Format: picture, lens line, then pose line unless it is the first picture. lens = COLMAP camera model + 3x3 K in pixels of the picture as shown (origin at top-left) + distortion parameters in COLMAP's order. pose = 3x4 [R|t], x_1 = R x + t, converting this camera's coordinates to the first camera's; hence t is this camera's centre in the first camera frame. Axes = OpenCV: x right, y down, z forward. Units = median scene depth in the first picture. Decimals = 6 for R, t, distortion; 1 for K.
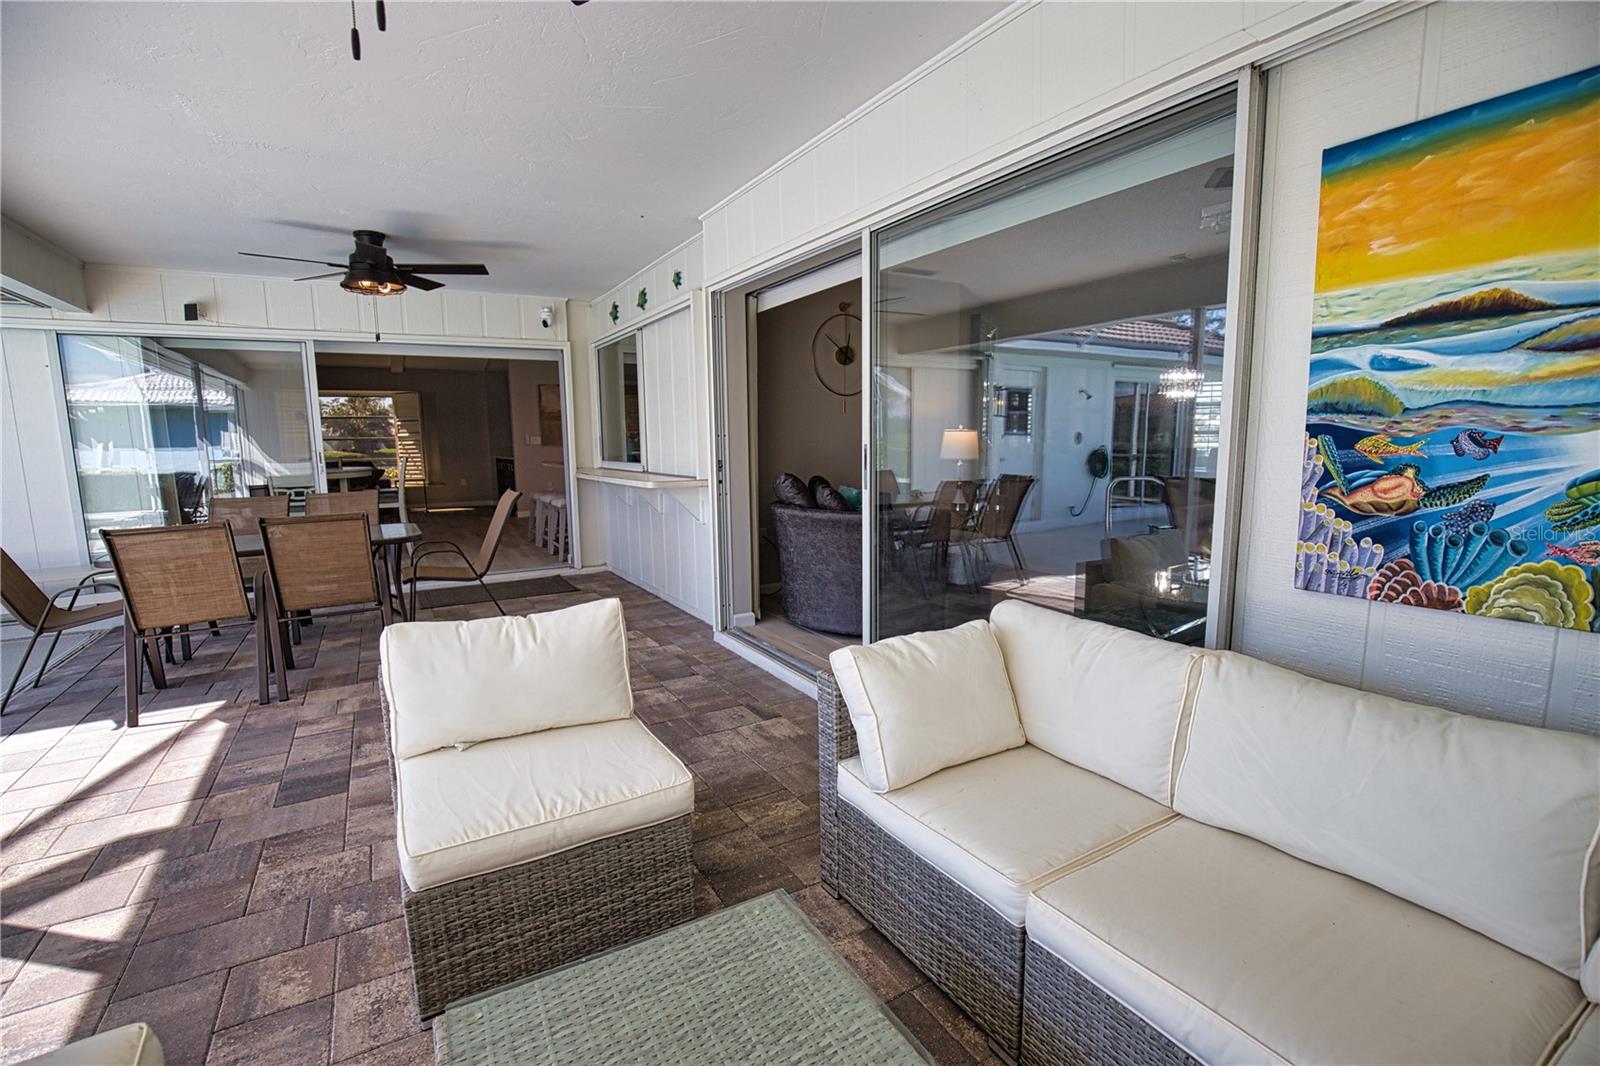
lens RADIAL K [[714.8, 0, 807.5], [0, 714.8, 550.6], [0, 0, 1]] dist [-0.026464, 0.000139]
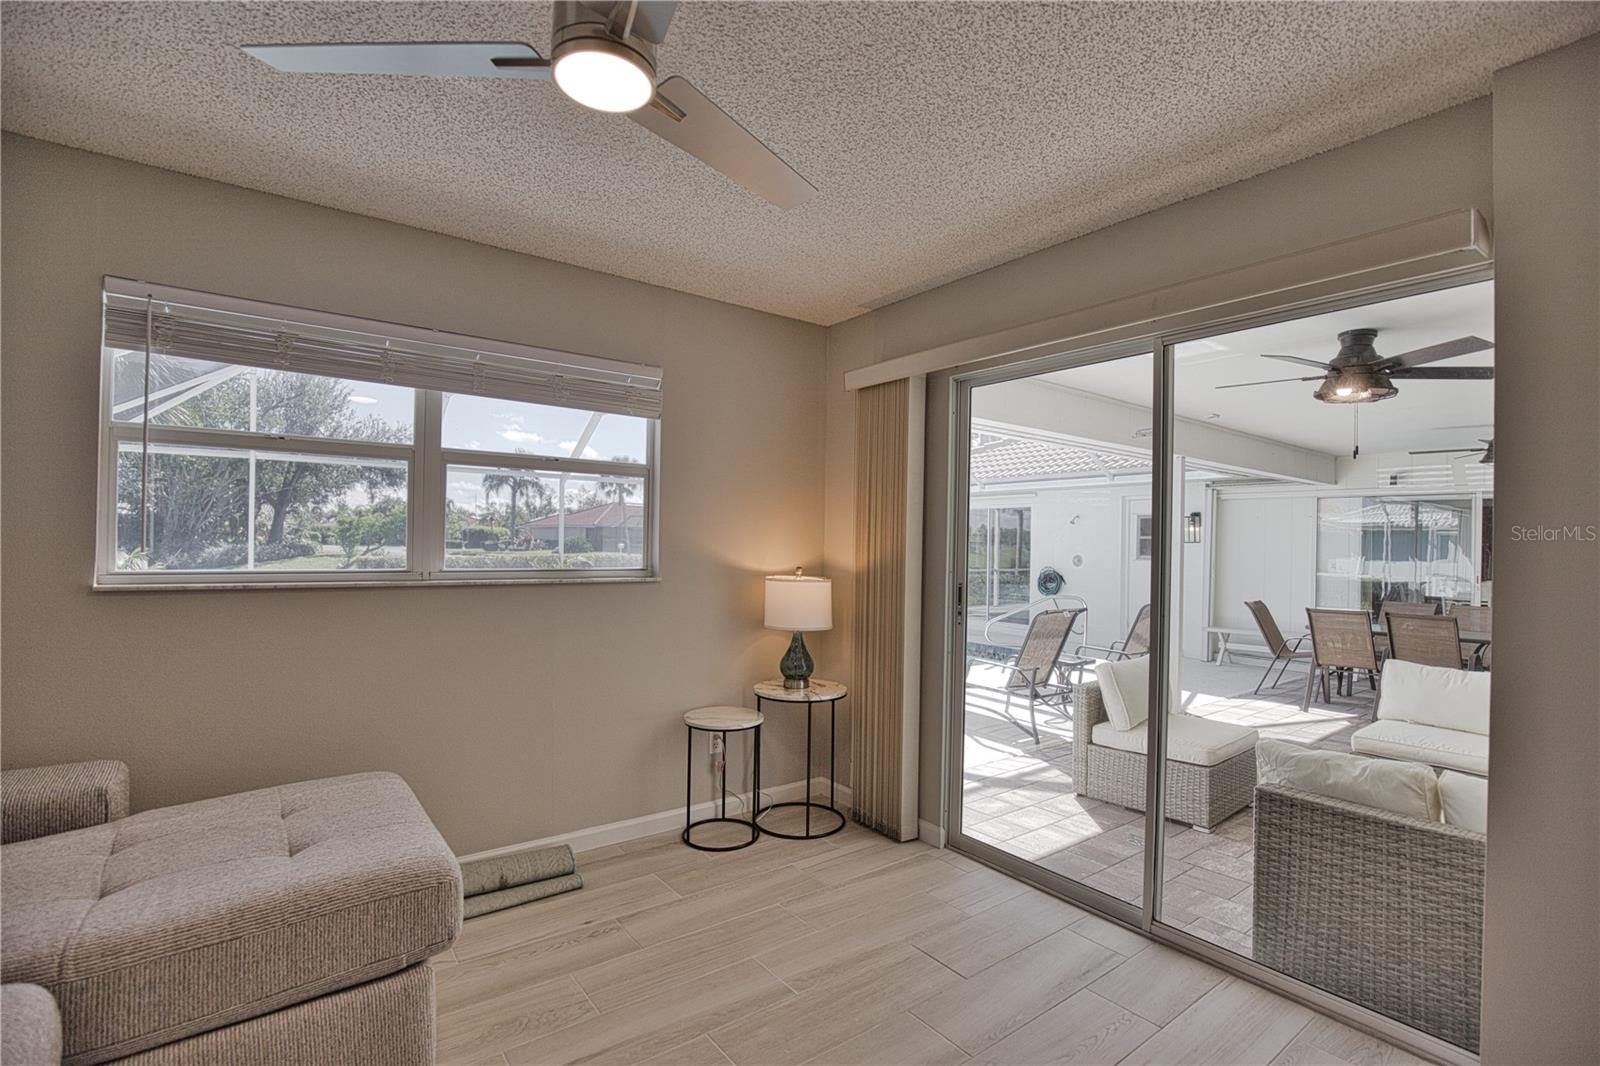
lens RADIAL K [[733.1, 0, 808.6], [0, 733.1, 541.3], [0, 0, 1]] dist [-0.040490, 0.009905]
pose [[0.113140, 0.012046, -0.993506, 0.914793], [-0.179321, 0.983754, -0.008493, 0.060559], [0.977263, 0.179117, 0.113462, -0.701767]]
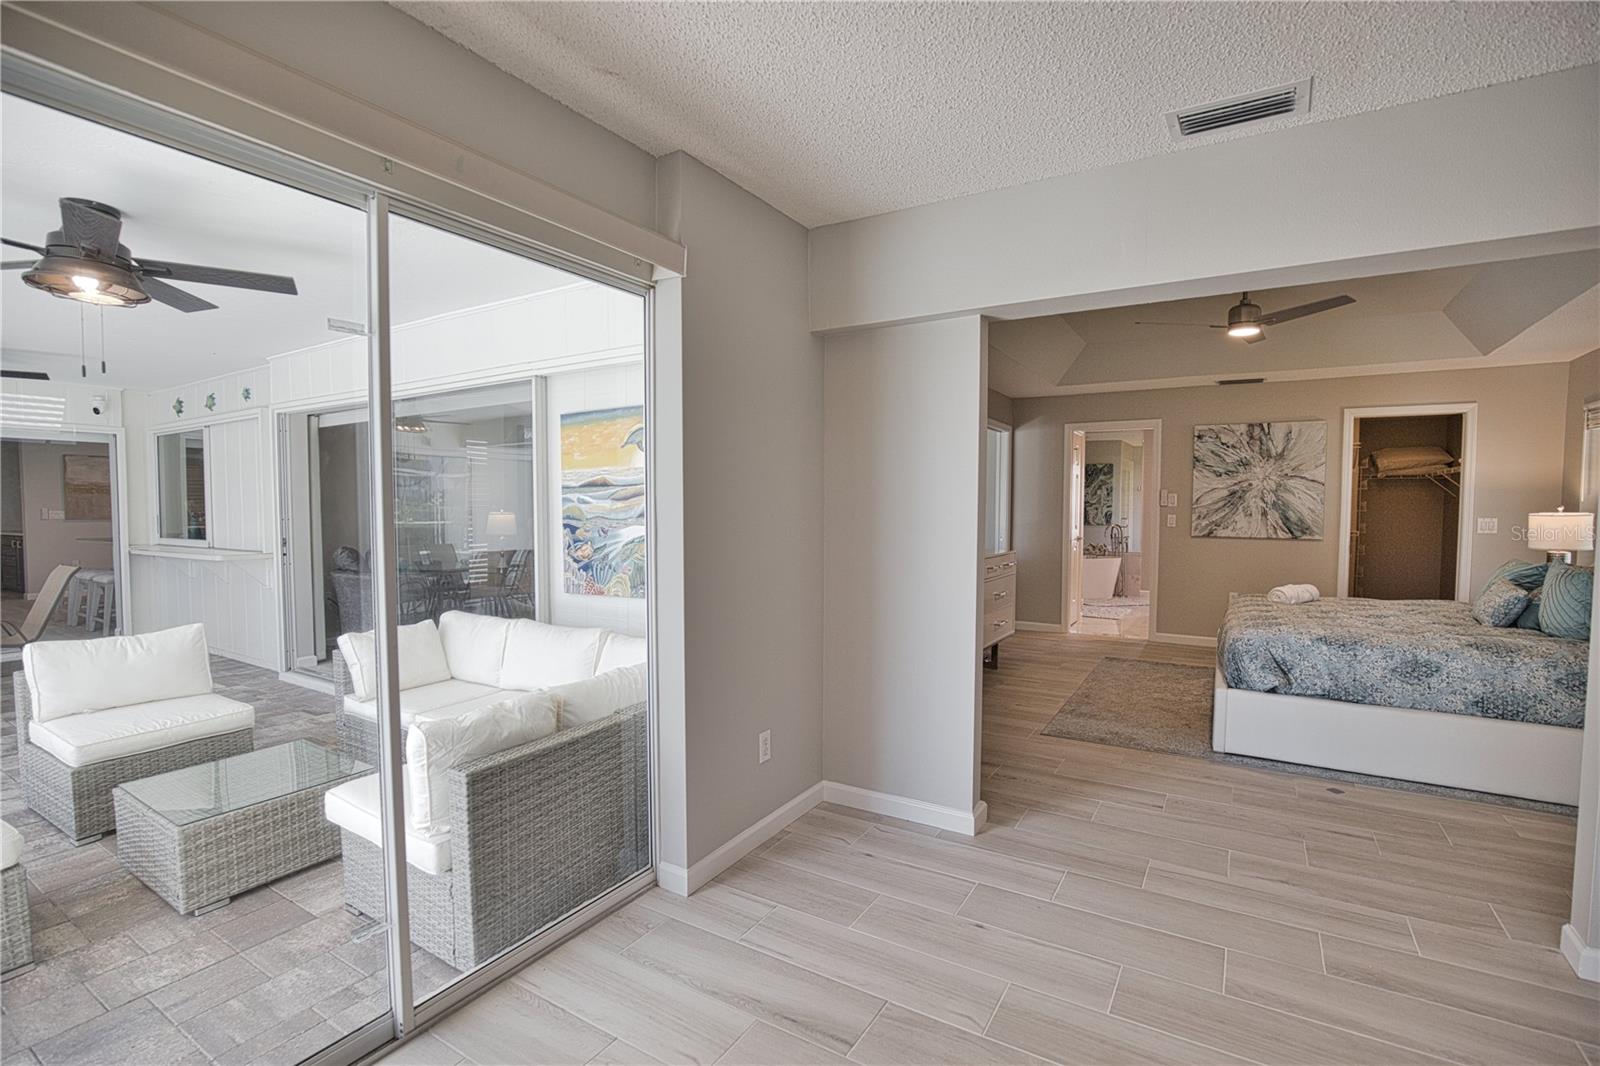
lens RADIAL K [[733.1, 0, 808.6], [0, 733.1, 541.3], [0, 0, 1]] dist [-0.040490, 0.009905]
pose [[0.883508, -0.011115, 0.468284, 0.158340], [0.063065, 0.993439, -0.095405, 0.095525], [-0.464151, 0.113823, 0.878412, -0.875322]]
